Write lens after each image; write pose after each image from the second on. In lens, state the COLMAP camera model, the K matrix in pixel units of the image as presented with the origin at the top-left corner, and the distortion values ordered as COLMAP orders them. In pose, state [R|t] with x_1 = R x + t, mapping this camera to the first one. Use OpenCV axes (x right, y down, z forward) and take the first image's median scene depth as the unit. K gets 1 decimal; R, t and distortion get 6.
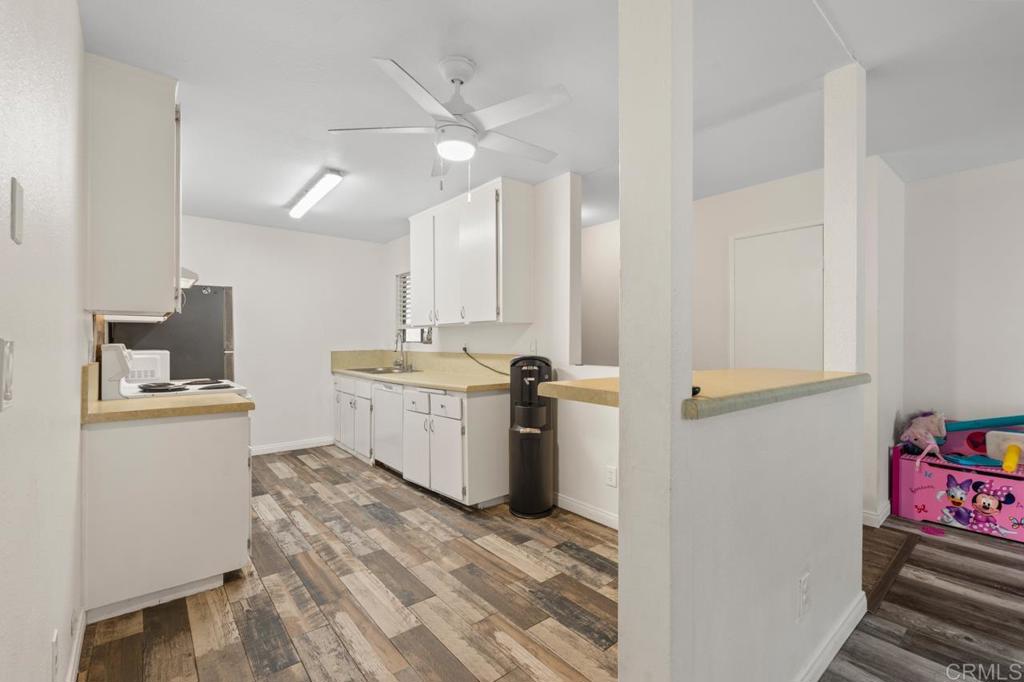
lens RADIAL K [[445.2, 0, 510.5], [0, 445.2, 344.0], [0, 0, 1]] dist [-0.006143, 0.000177]
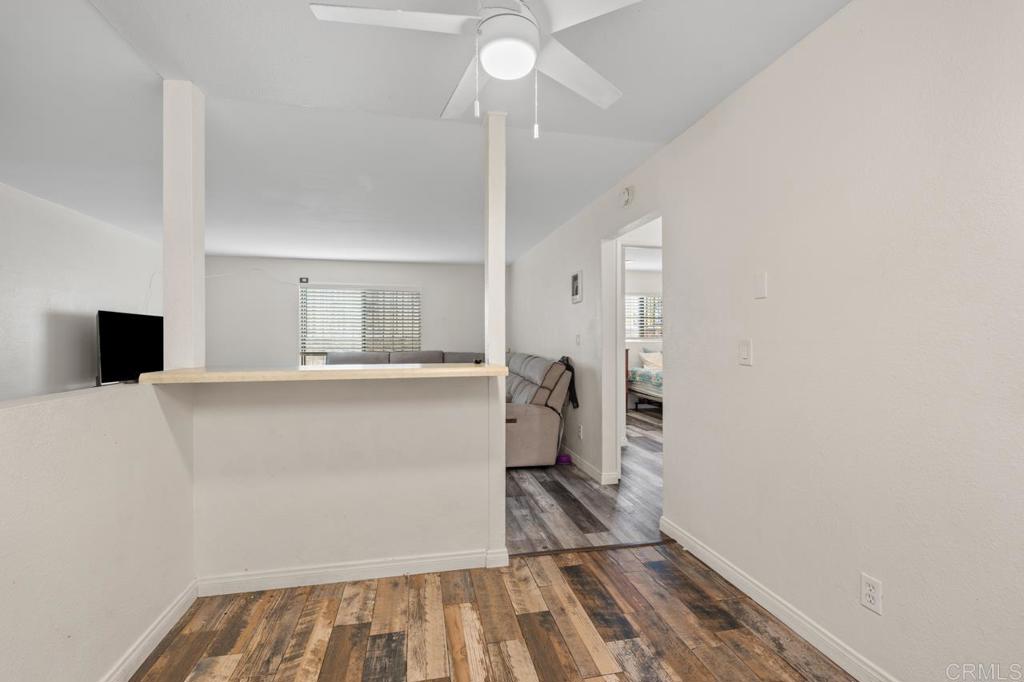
lens RADIAL K [[445.2, 0, 515.5], [0, 445.2, 345.3], [0, 0, 1]] dist [-0.006143, 0.000177]
pose [[-0.890814, -0.007434, 0.454308, -0.271600], [0.000688, 0.999843, 0.017709, -0.005690], [-0.454368, 0.016088, -0.890669, 0.987167]]
